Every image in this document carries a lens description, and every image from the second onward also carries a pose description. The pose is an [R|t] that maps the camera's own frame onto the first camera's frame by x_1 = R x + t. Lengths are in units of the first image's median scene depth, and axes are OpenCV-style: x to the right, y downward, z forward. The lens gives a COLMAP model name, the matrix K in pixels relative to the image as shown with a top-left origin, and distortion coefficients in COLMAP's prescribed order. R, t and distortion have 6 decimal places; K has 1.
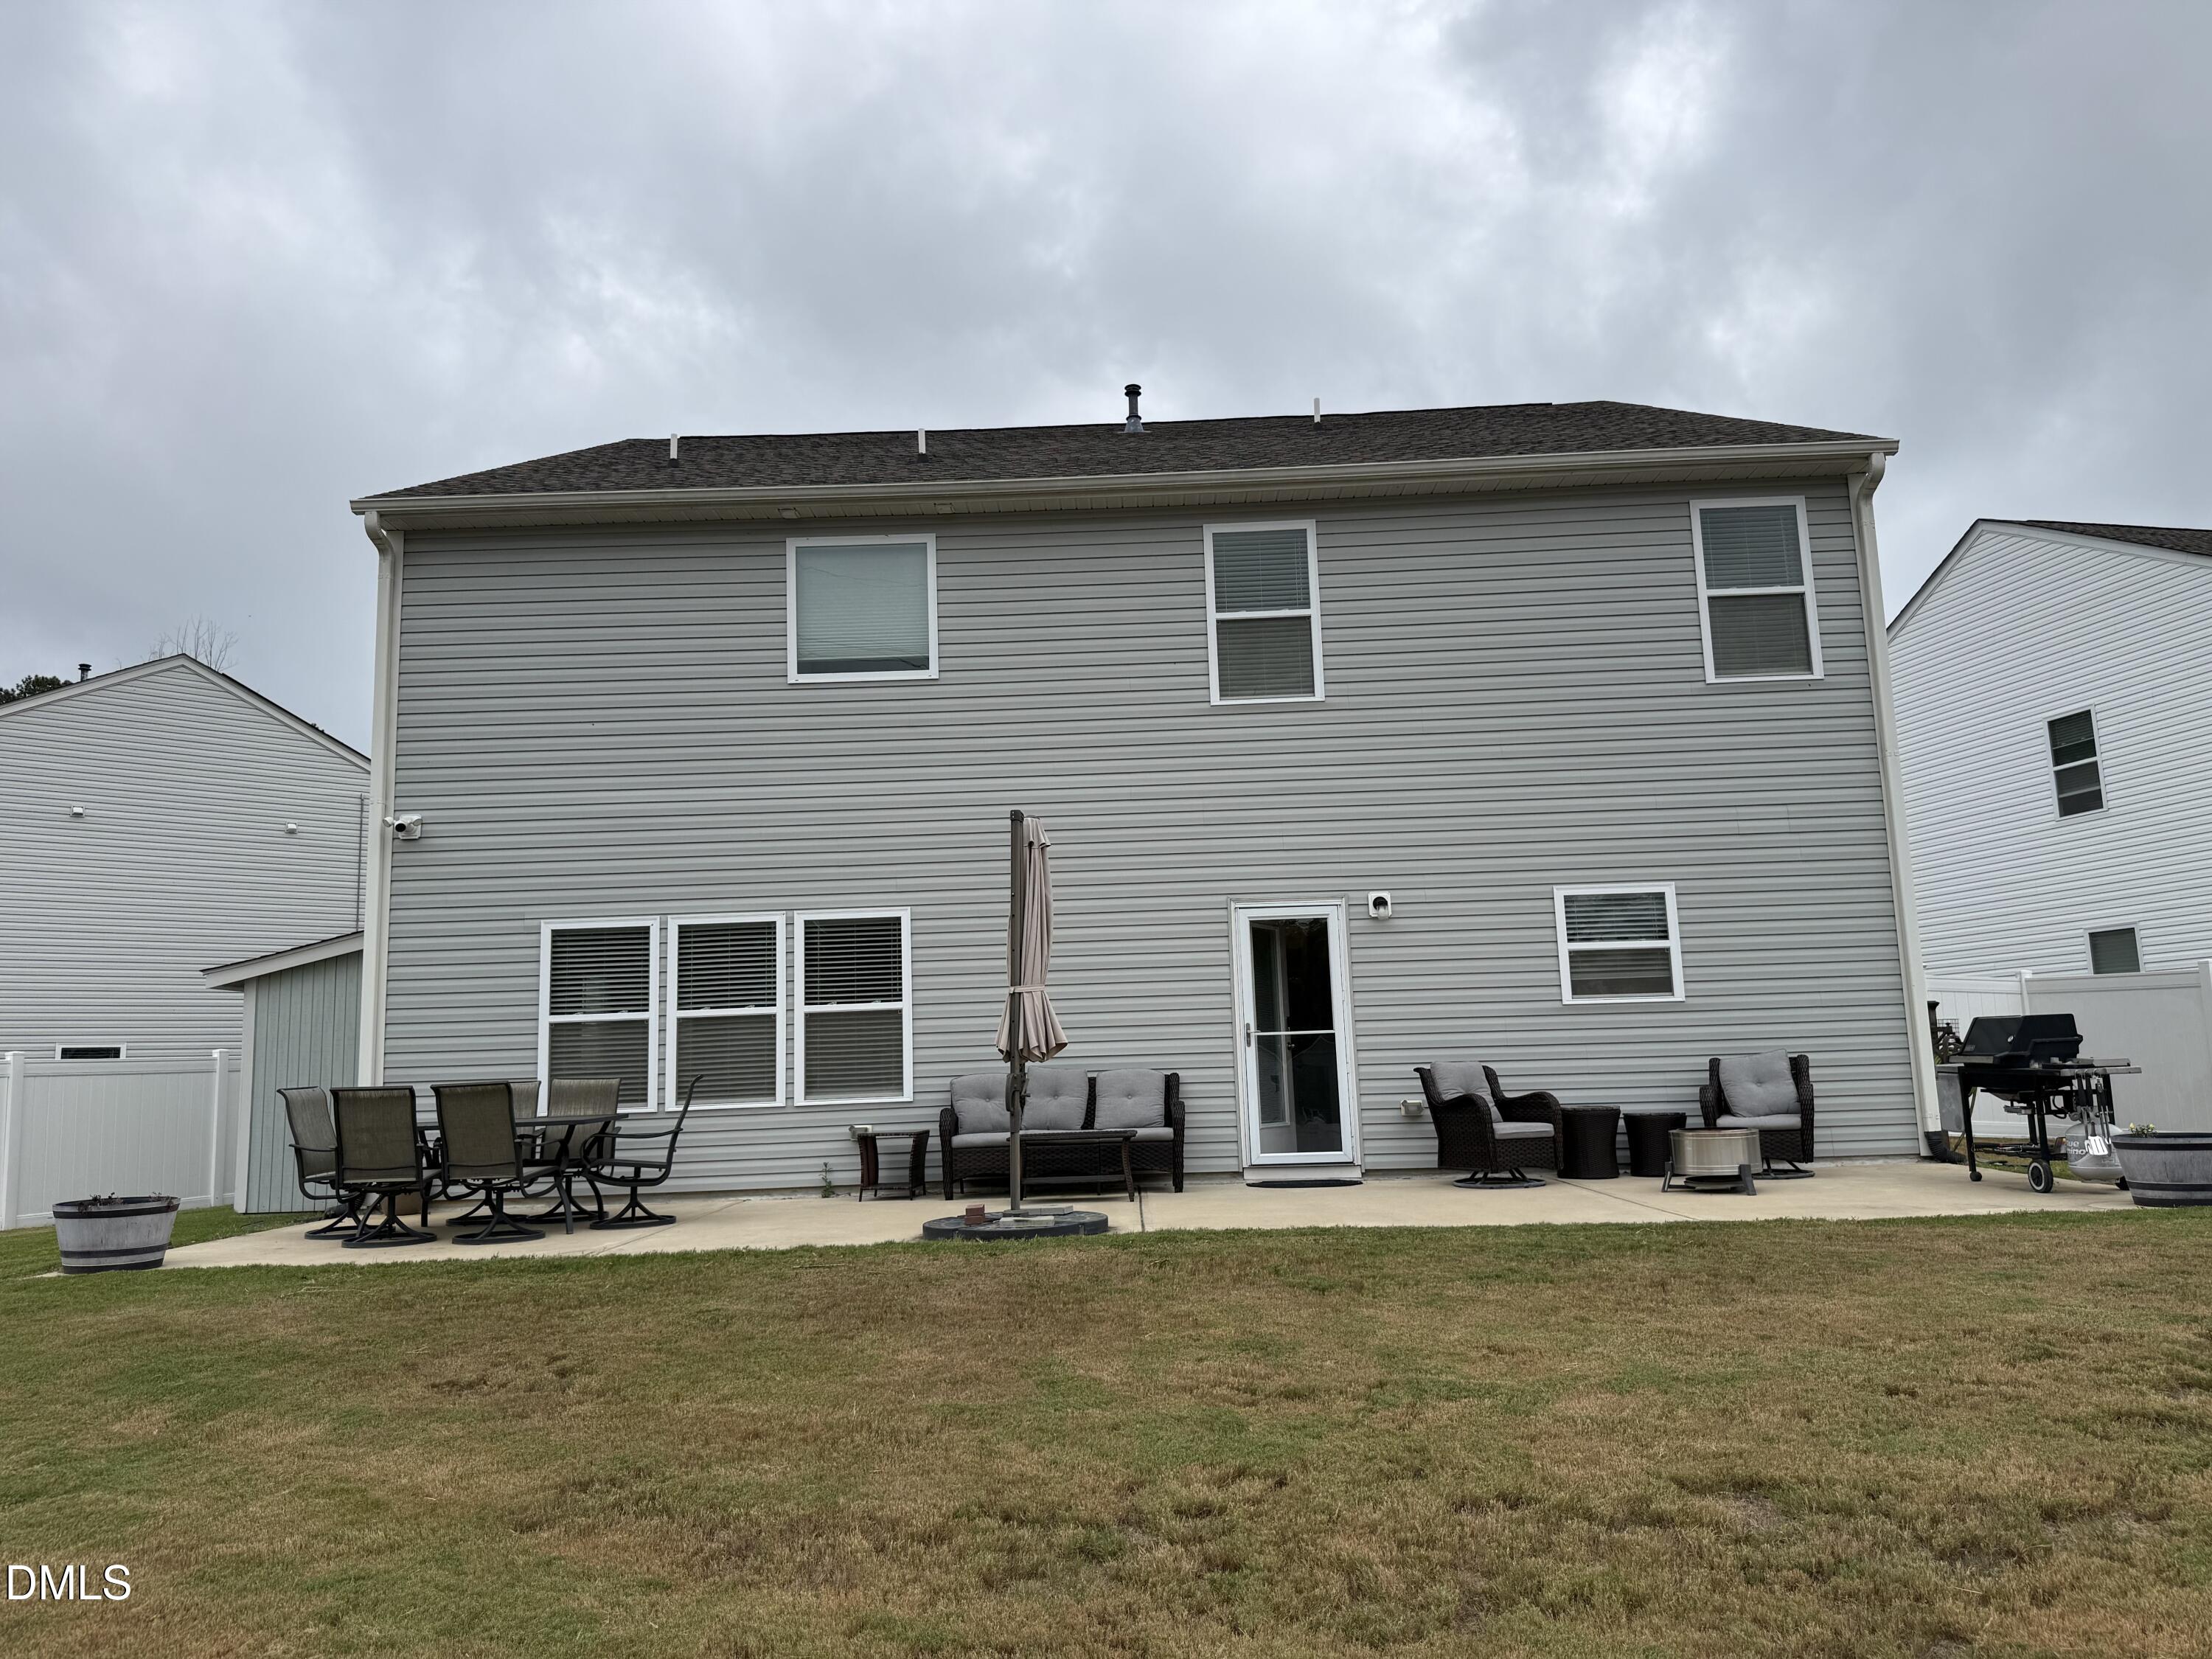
lens RADIAL K [[1542.2, 0, 1106.0], [0, 1542.2, 829.5], [0, 0, 1]] dist [0.185231, -0.379094]
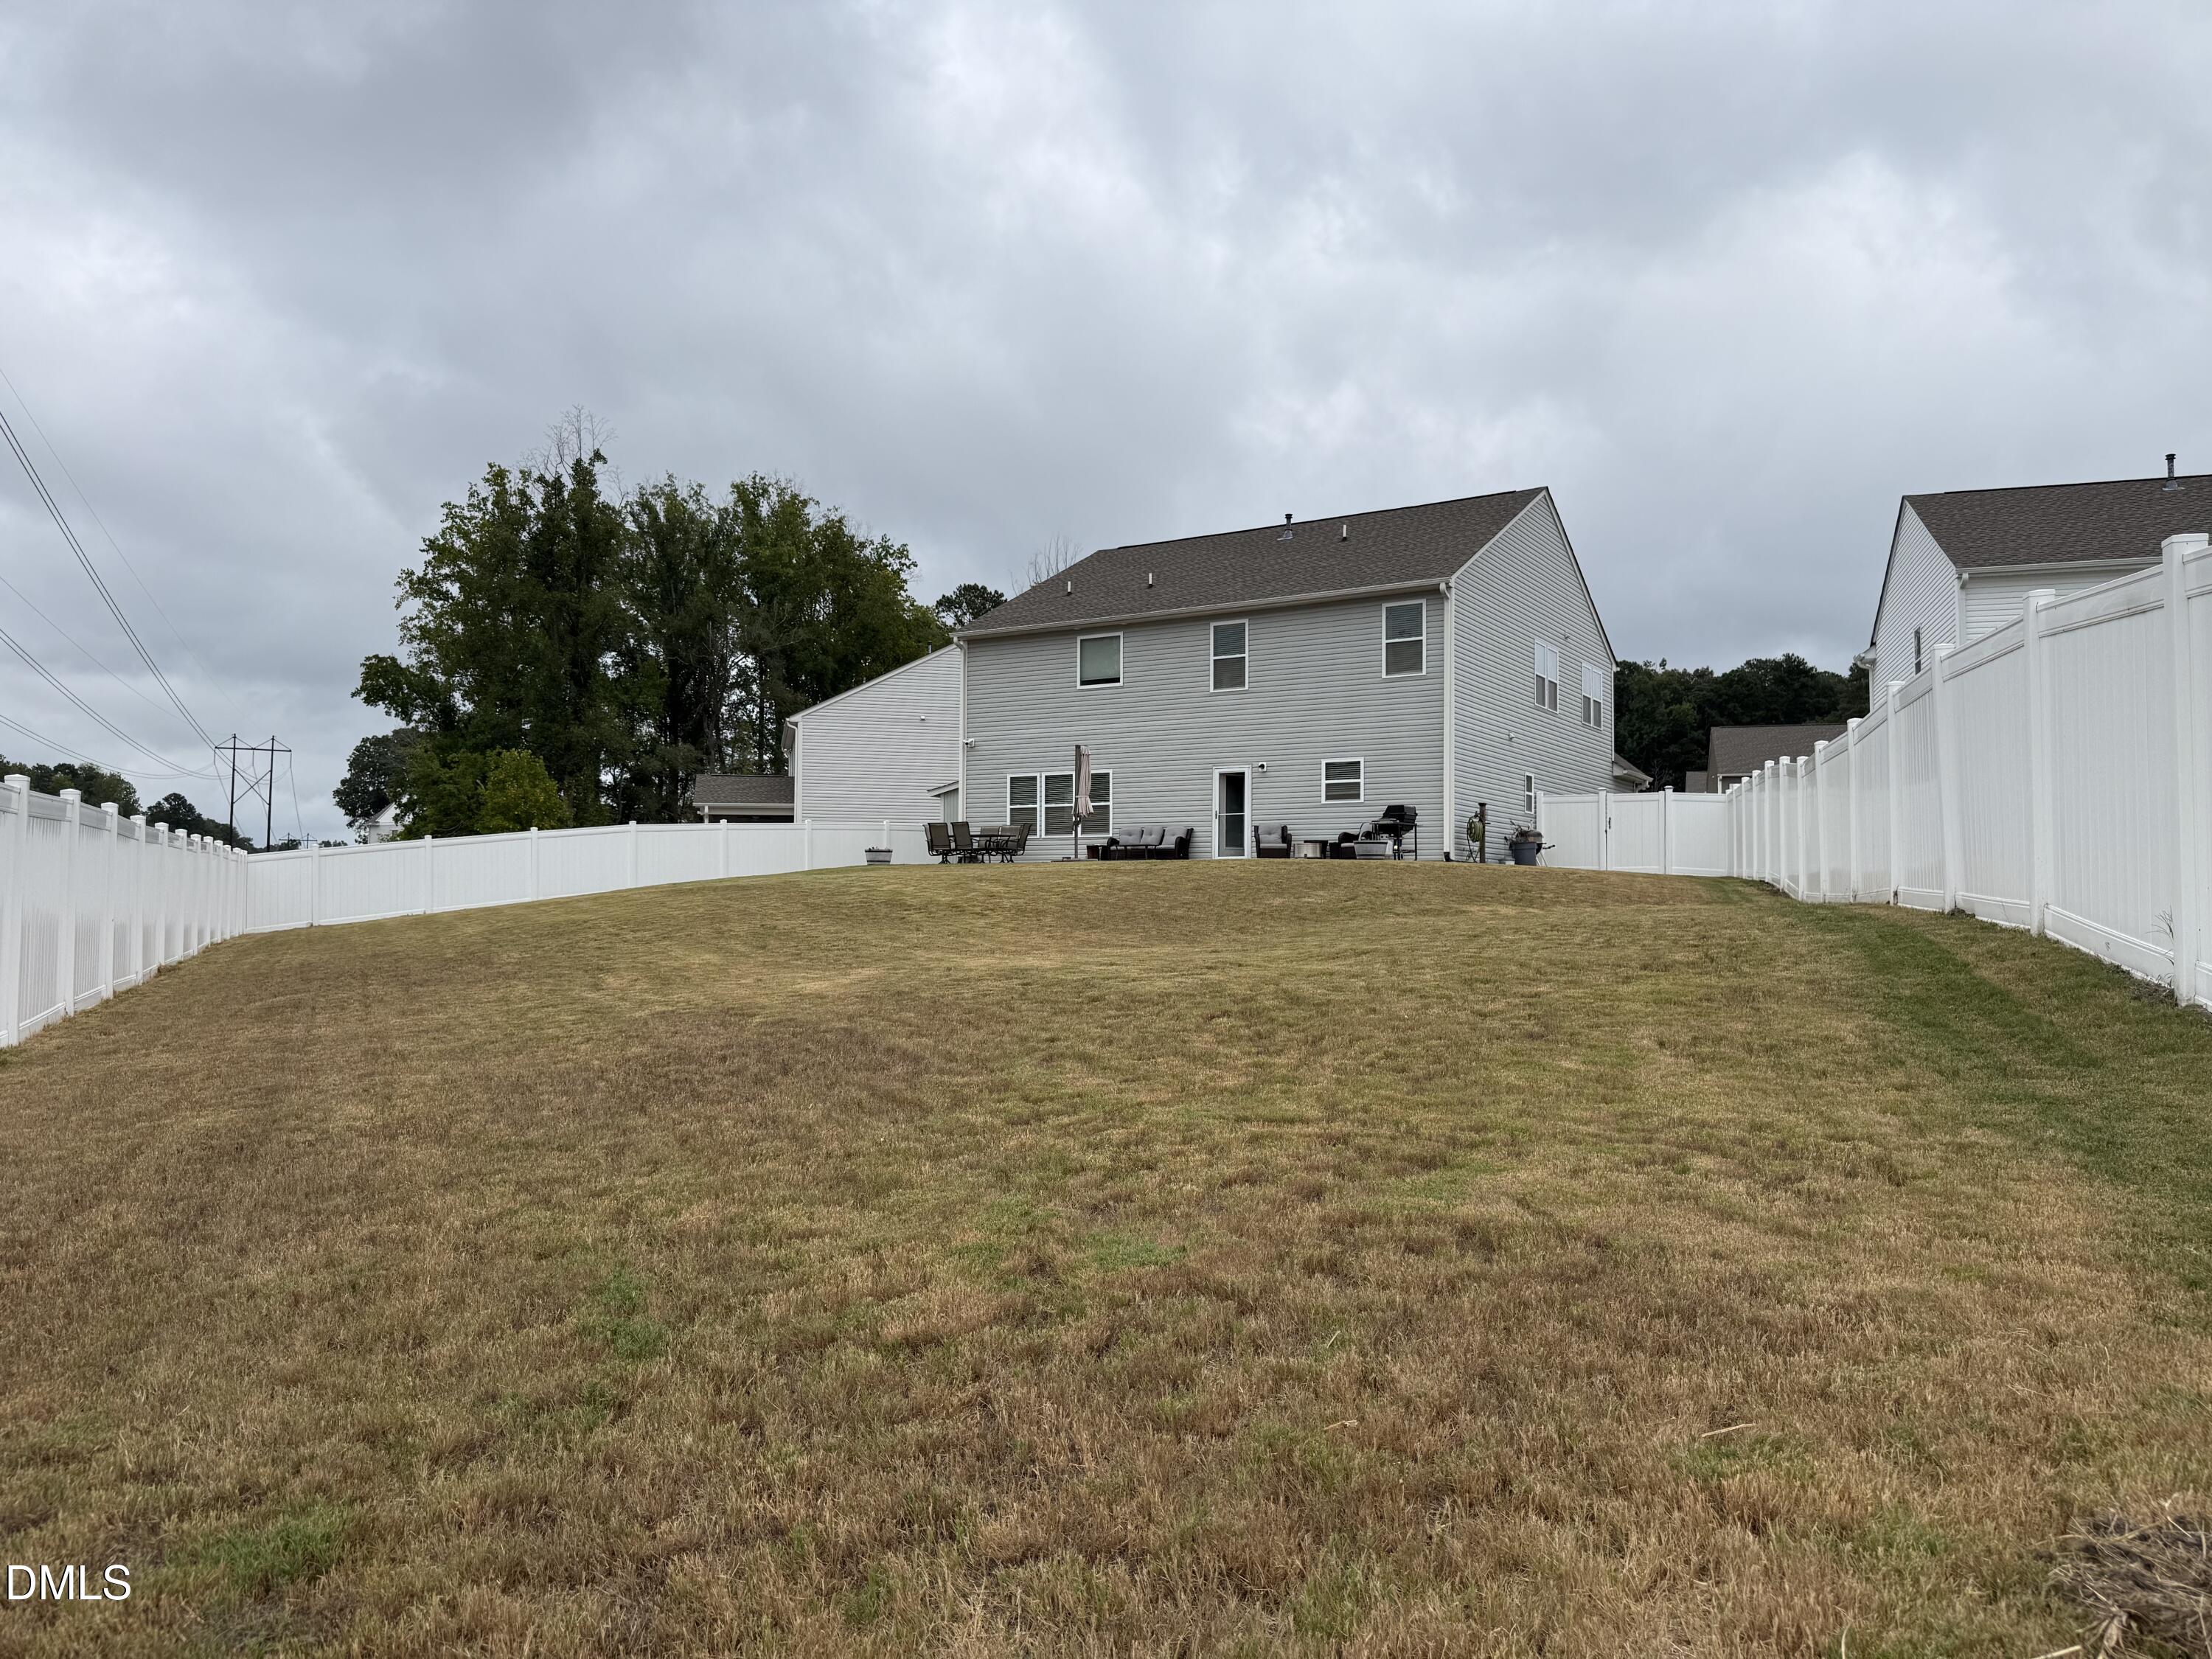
lens RADIAL K [[1542.2, 0, 1106.0], [0, 1542.2, 829.5], [0, 0, 1]] dist [0.185231, -0.379094]
pose [[0.860905, 0.013184, -0.508595, 1.308785], [0.053131, 0.991868, 0.115647, -0.168518], [0.505984, -0.126583, 0.853204, -1.439873]]
